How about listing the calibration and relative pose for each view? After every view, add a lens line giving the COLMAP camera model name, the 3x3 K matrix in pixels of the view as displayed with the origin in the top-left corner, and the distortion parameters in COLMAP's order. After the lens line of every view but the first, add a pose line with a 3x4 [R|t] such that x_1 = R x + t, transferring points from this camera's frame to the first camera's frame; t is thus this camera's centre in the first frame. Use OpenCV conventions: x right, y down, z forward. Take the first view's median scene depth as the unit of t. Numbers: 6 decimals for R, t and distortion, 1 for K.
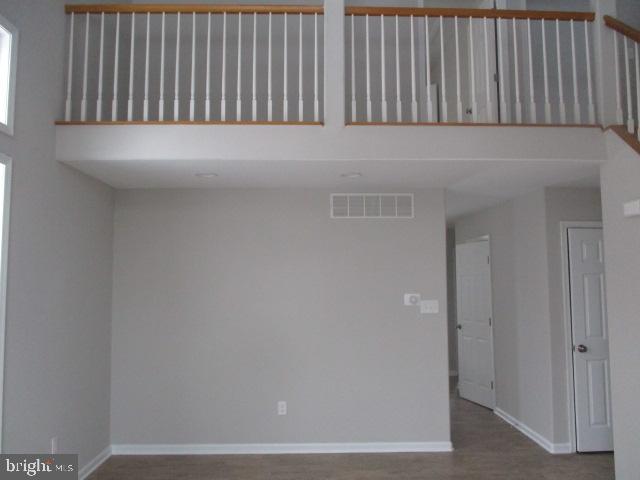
lens RADIAL K [[514.0, 0, 320.0], [0, 514.0, 240.0], [0, 0, 1]] dist [-0.041765, 0.001829]
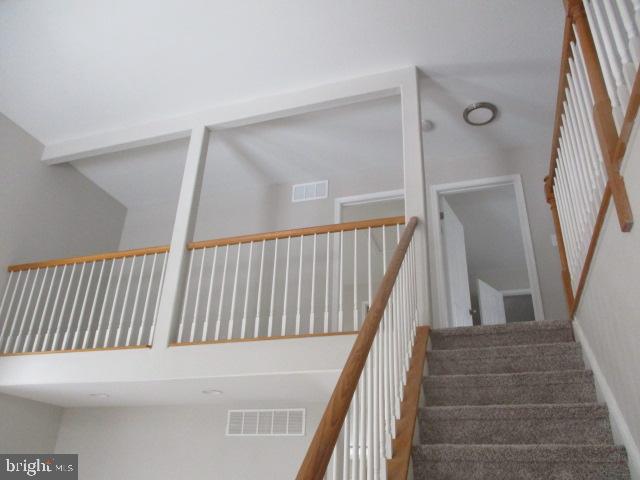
lens RADIAL K [[541.8, 0, 320.0], [0, 541.8, 240.0], [0, 0, 1]] dist [-0.009005, 0.001006]
pose [[0.936472, -0.123327, -0.328346, 0.580475], [-0.009562, 0.926820, -0.375384, -0.002780], [0.350612, 0.354676, 0.866762, 0.023689]]
